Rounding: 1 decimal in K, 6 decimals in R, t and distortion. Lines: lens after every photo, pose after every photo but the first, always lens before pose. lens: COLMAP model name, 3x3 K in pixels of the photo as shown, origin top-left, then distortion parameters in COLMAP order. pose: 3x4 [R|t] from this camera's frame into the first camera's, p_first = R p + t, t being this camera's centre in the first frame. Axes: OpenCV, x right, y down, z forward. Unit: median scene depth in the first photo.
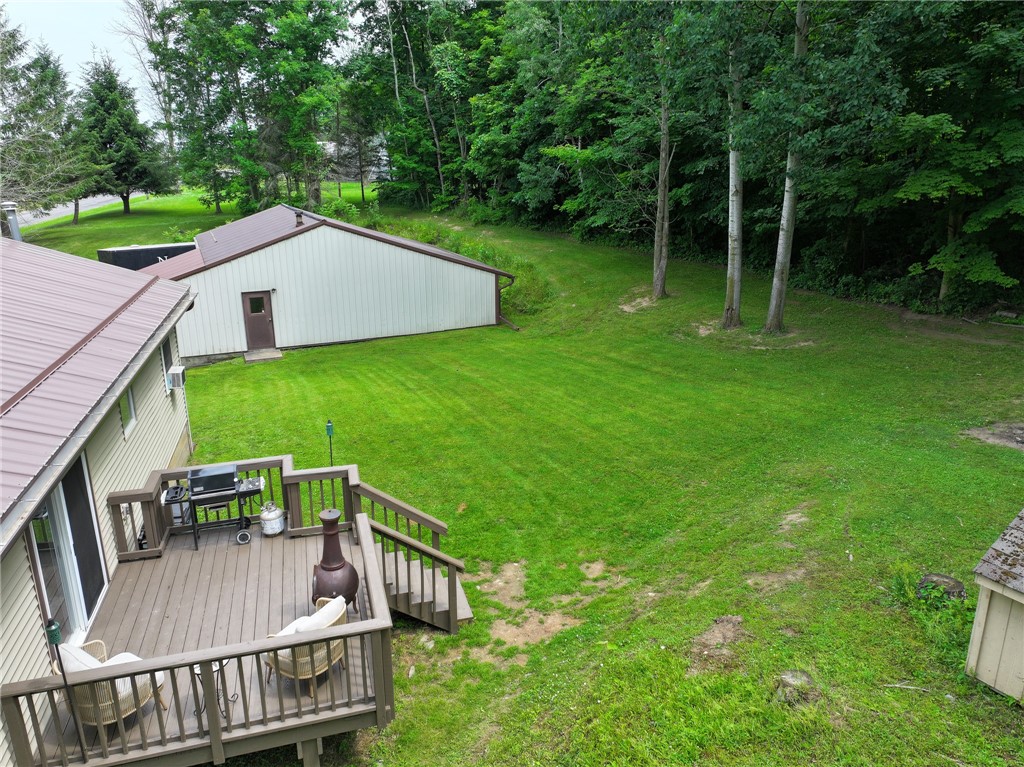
lens RADIAL K [[716.3, 0, 510.0], [0, 716.3, 382.6], [0, 0, 1]] dist [0.007011, -0.008497]
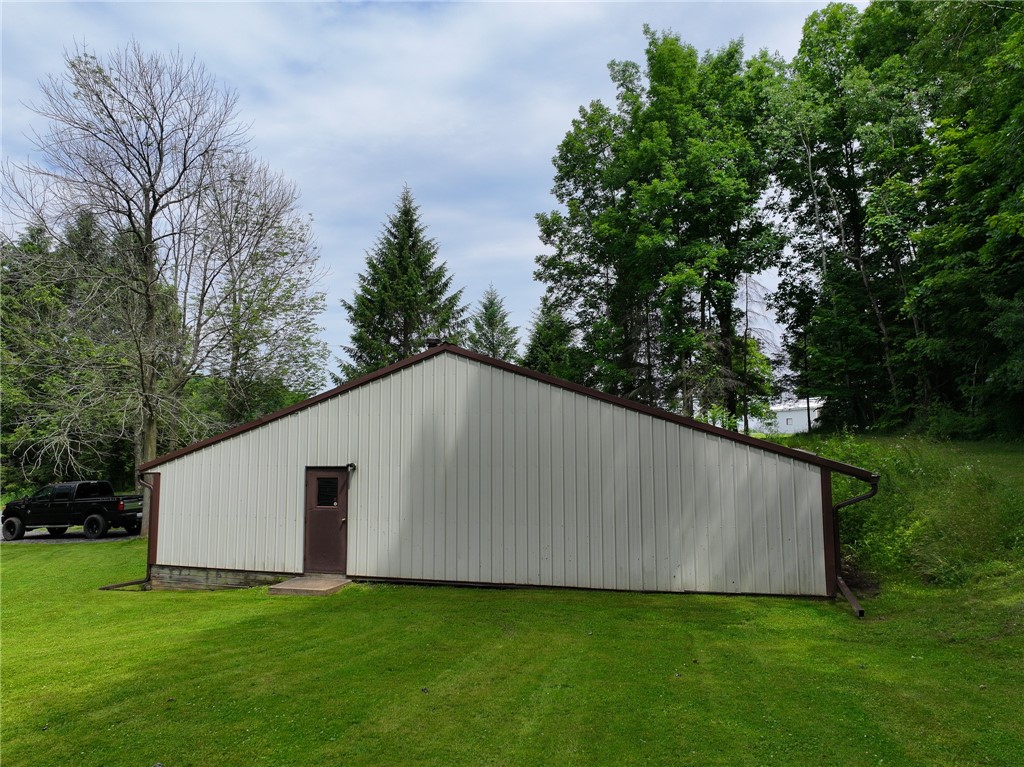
lens RADIAL K [[716.3, 0, 515.1], [0, 716.3, 376.3], [0, 0, 1]] dist [0.007011, -0.008497]
pose [[0.758074, -0.063680, -0.649053, 0.127030], [-0.190181, 0.930380, -0.313407, -0.042919], [0.623823, 0.361024, 0.693186, 0.650550]]
